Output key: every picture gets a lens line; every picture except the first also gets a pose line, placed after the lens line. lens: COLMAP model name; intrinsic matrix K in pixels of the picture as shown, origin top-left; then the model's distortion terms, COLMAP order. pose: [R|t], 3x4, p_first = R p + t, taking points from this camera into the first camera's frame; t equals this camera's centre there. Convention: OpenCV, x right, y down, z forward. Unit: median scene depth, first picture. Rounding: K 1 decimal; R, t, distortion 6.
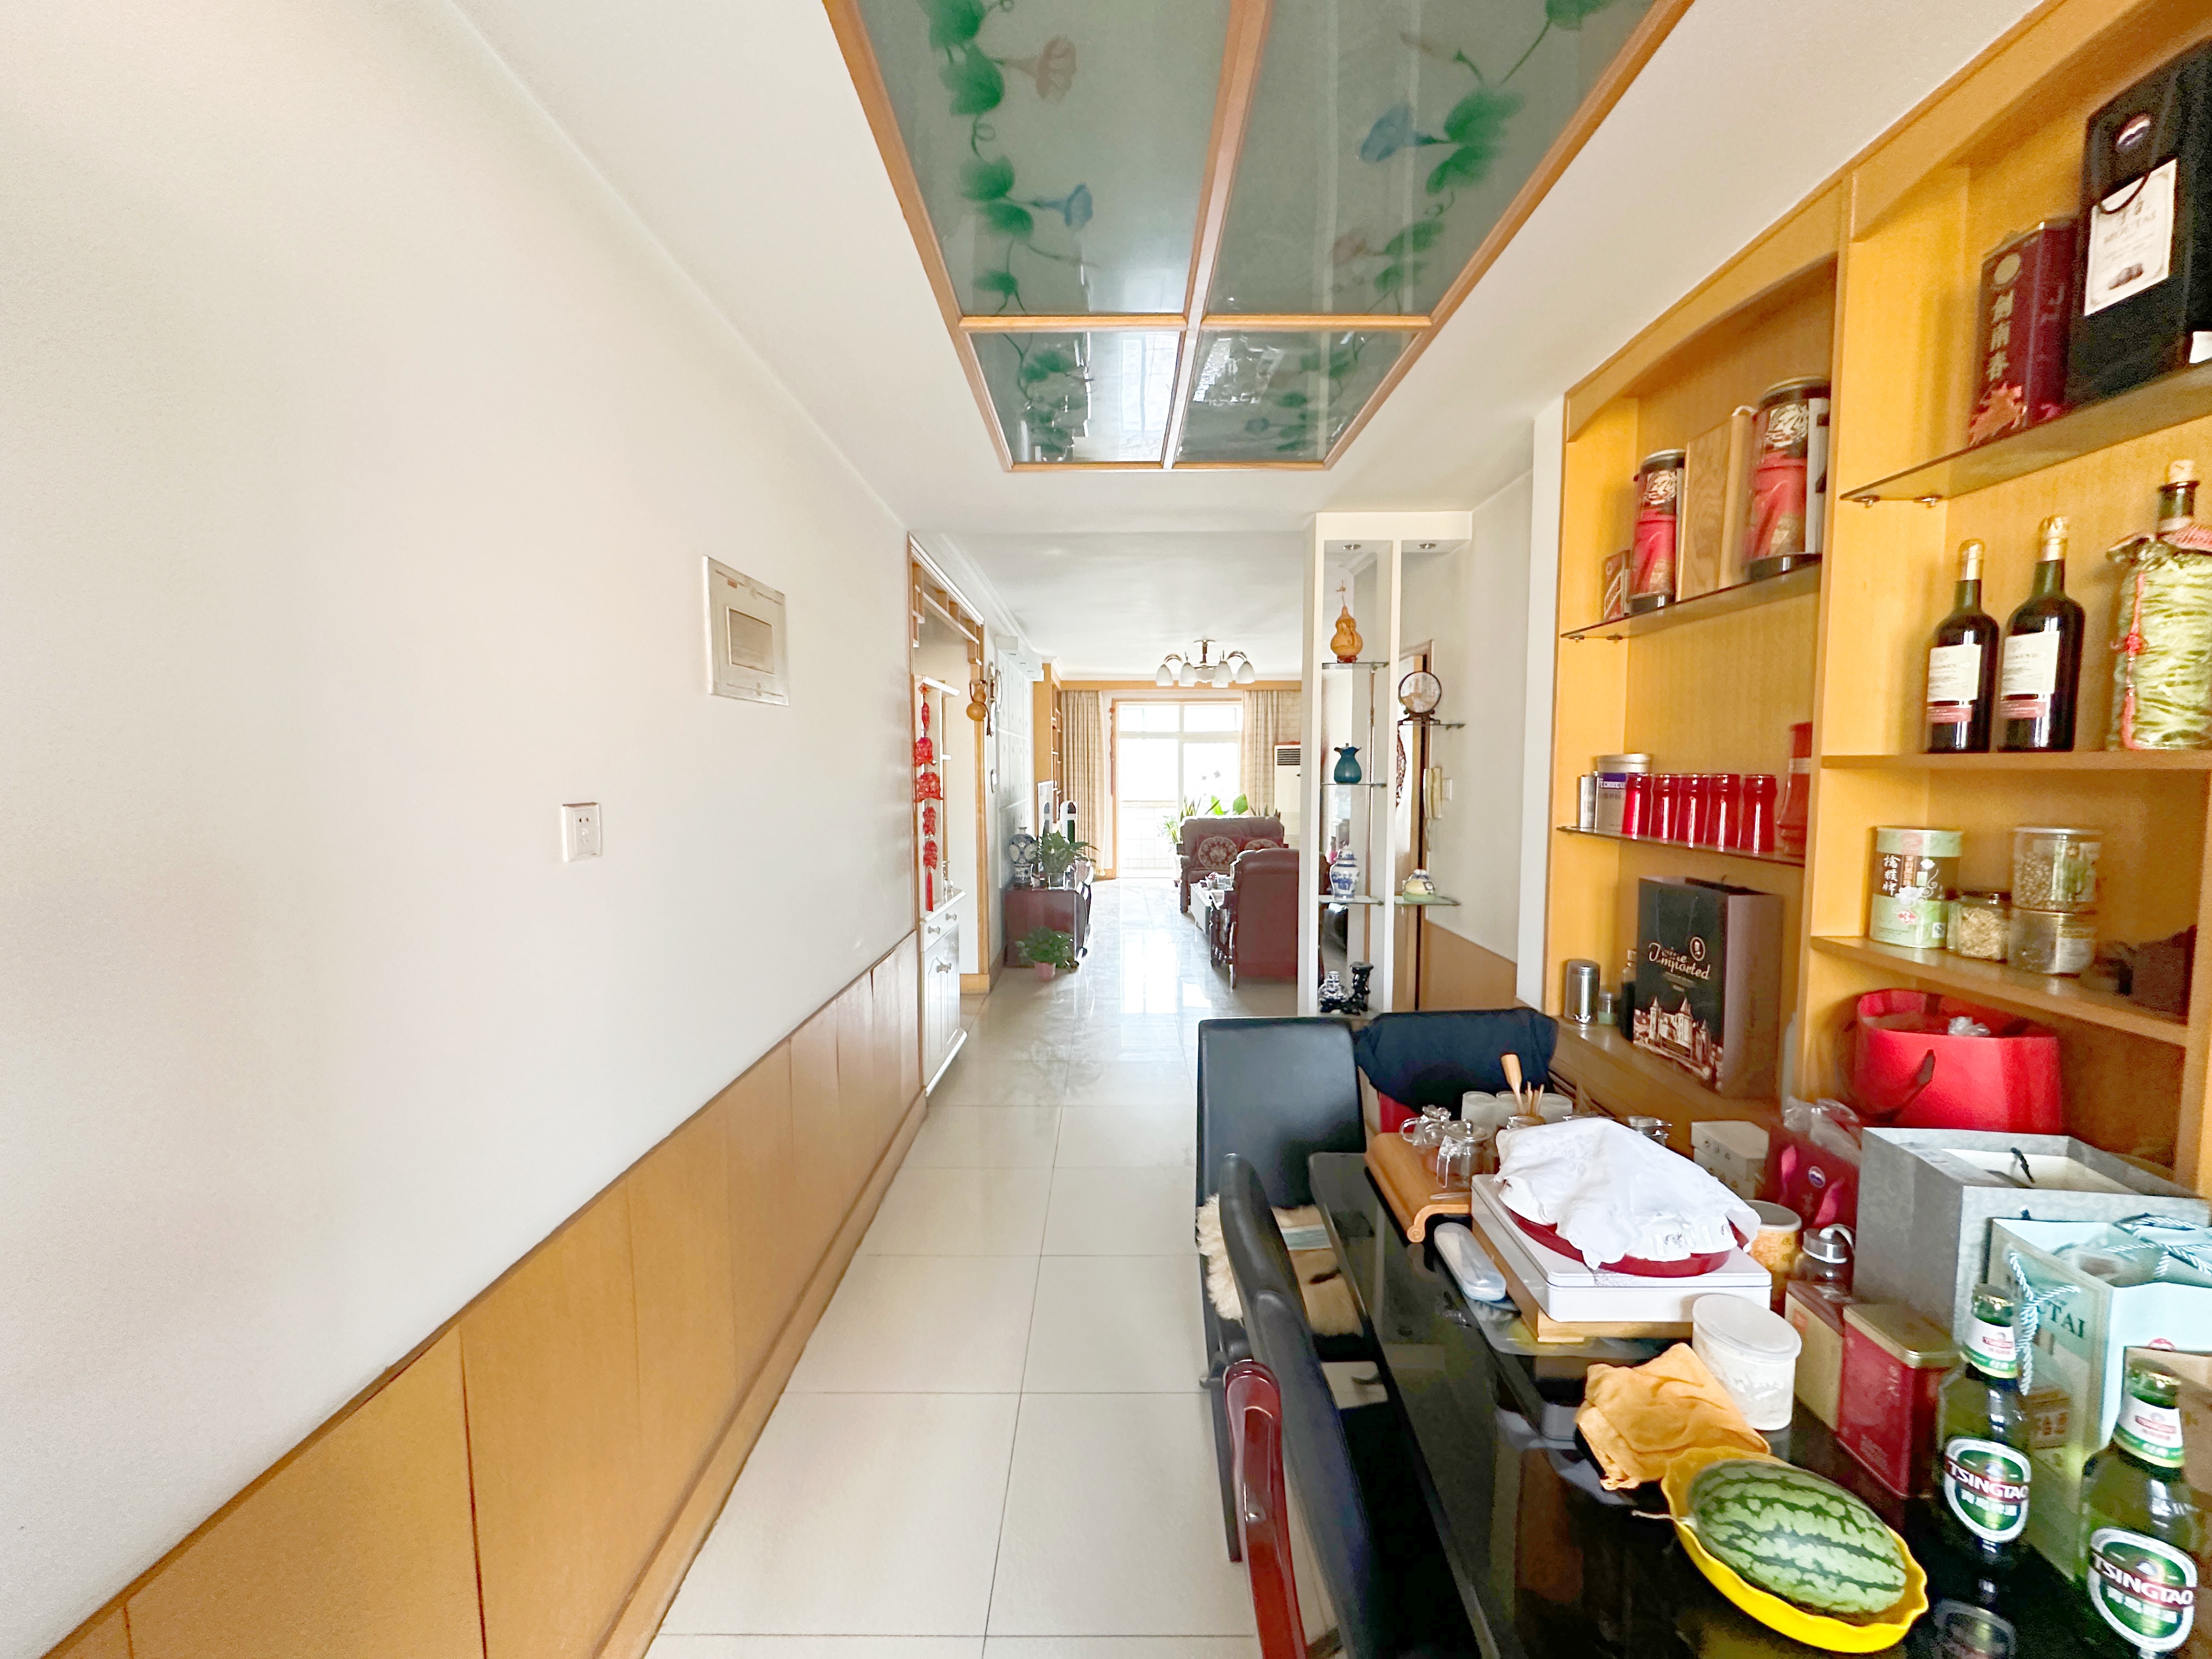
lens RADIAL K [[893.6, 0, 1105.6], [0, 893.6, 822.3], [0, 0, 1]] dist [0.000102, -0.000047]
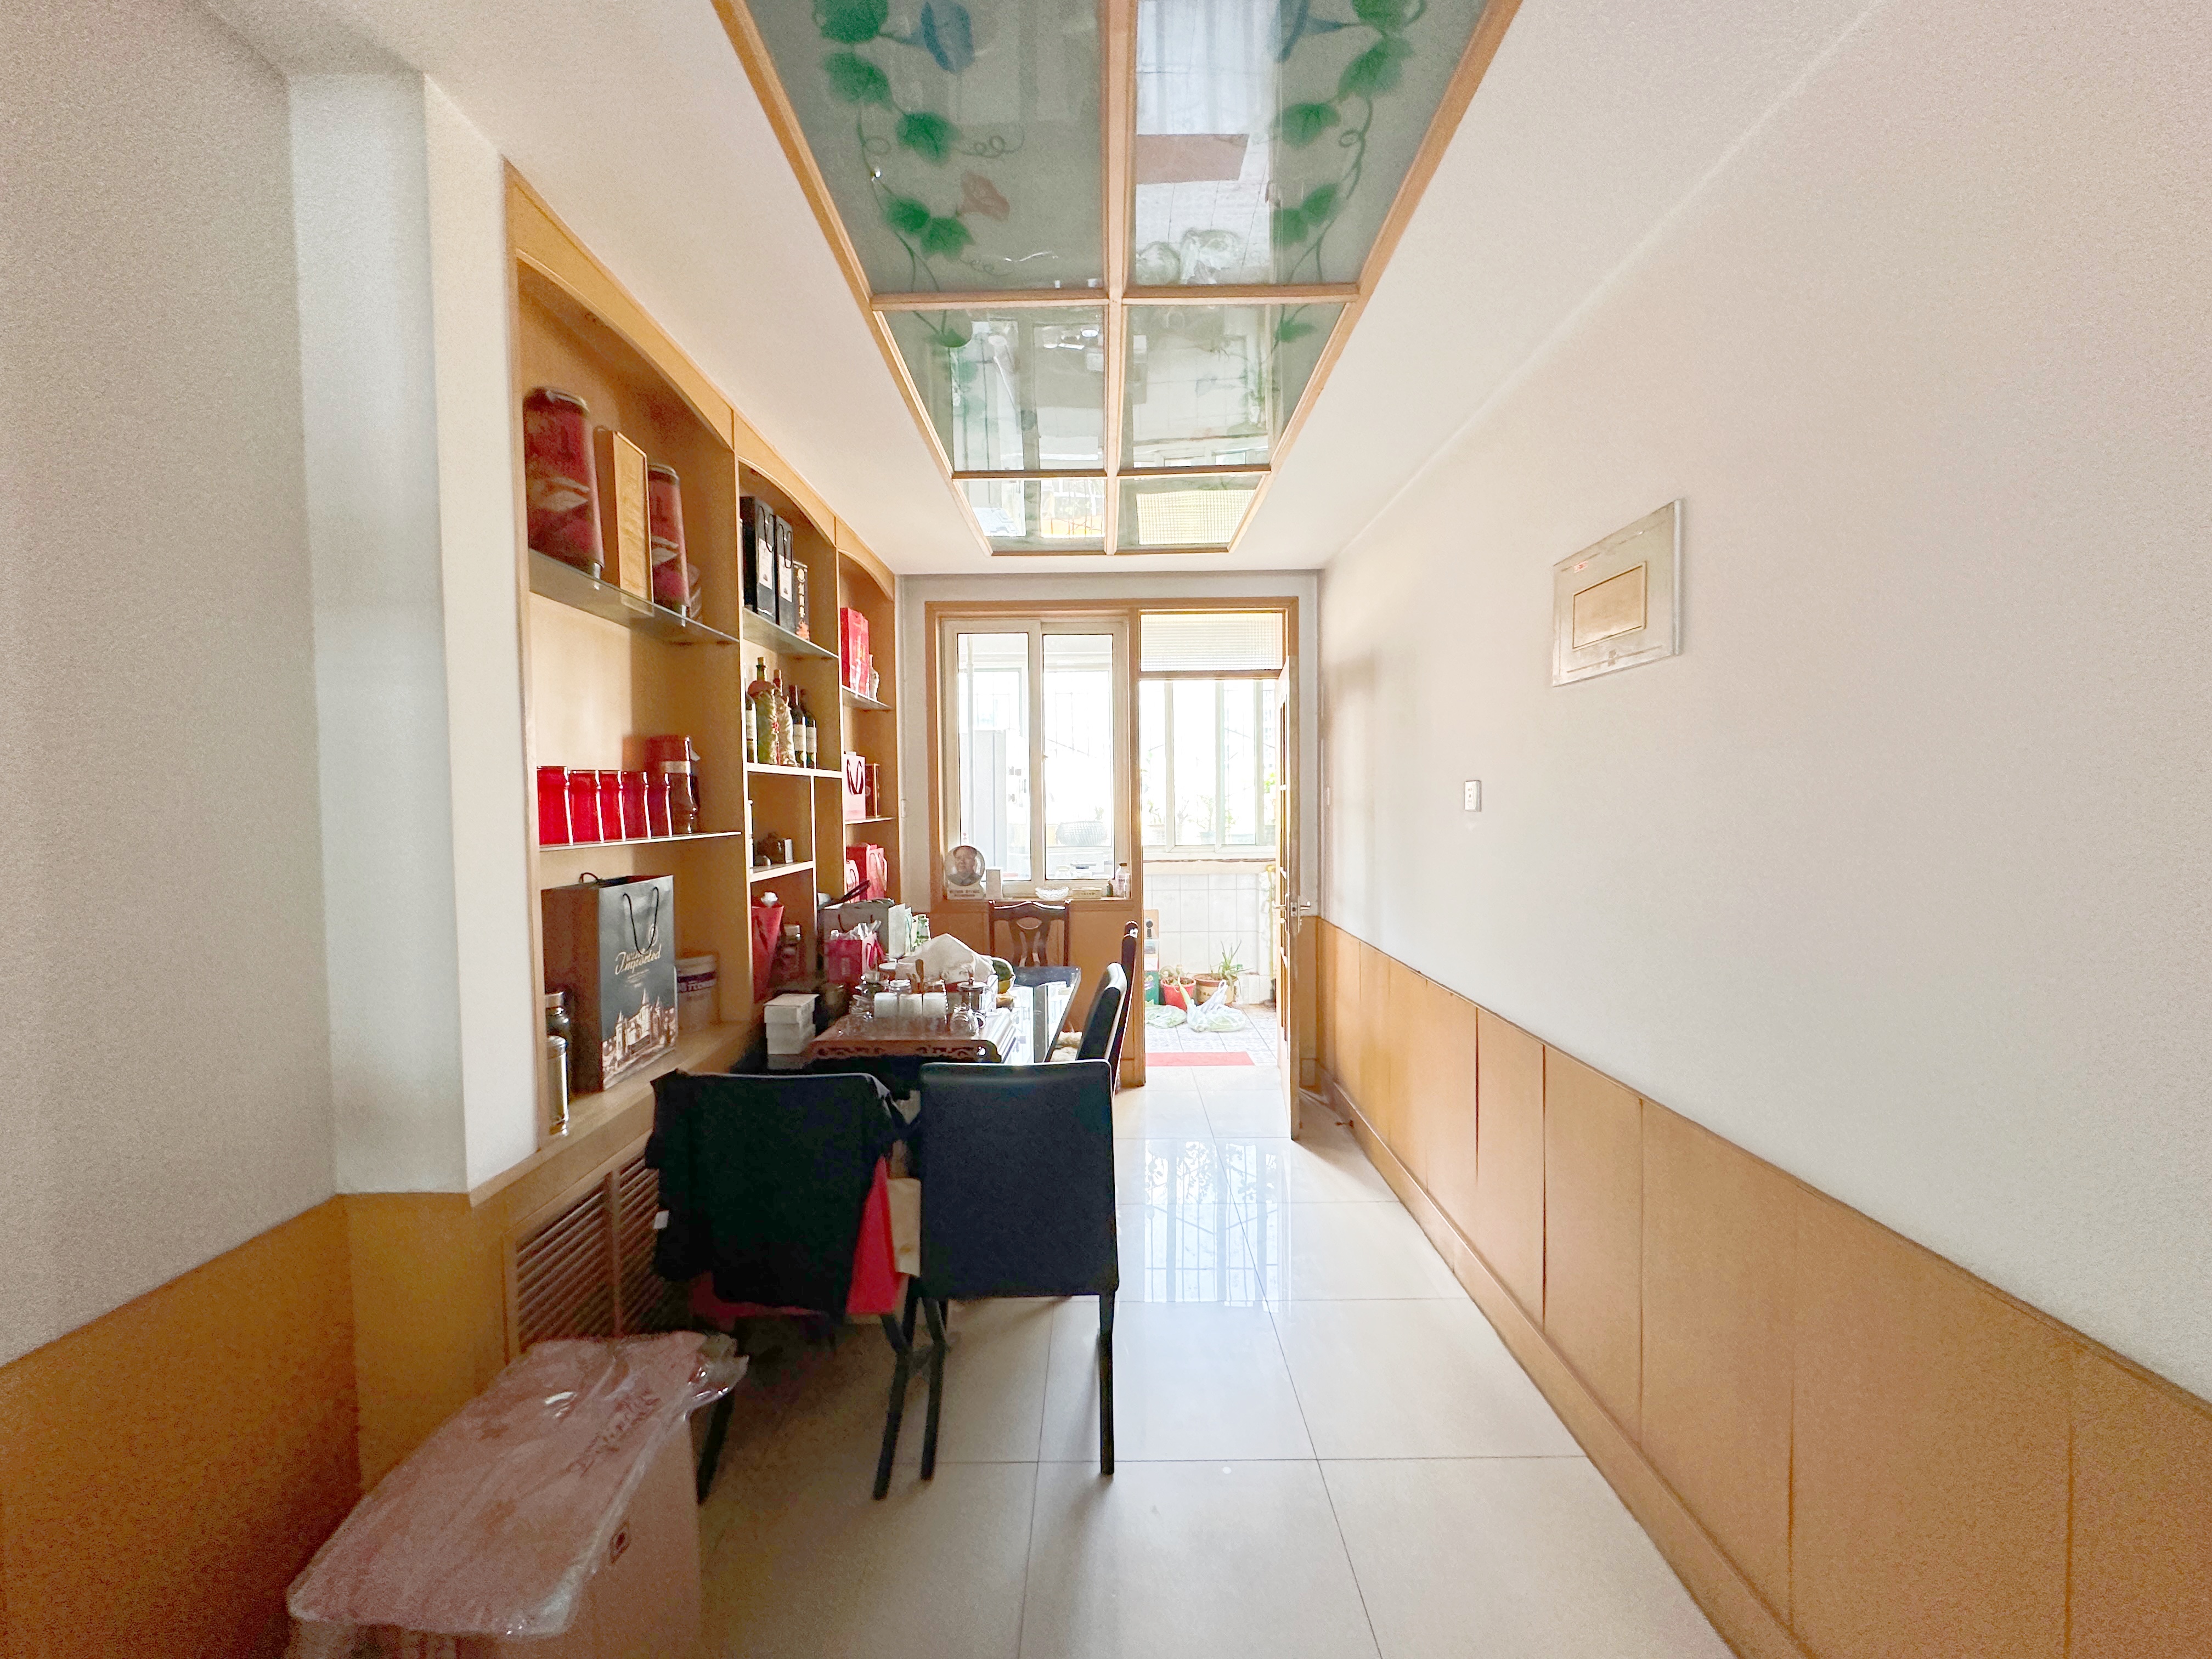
lens RADIAL K [[893.6, 0, 1112.4], [0, 893.6, 832.6], [0, 0, 1]] dist [0.000102, -0.000047]
pose [[-0.999851, 0.012467, -0.011973, 0.115297], [0.010961, 0.992890, 0.118534, -0.090092], [0.013366, 0.118385, -0.992878, 1.882428]]
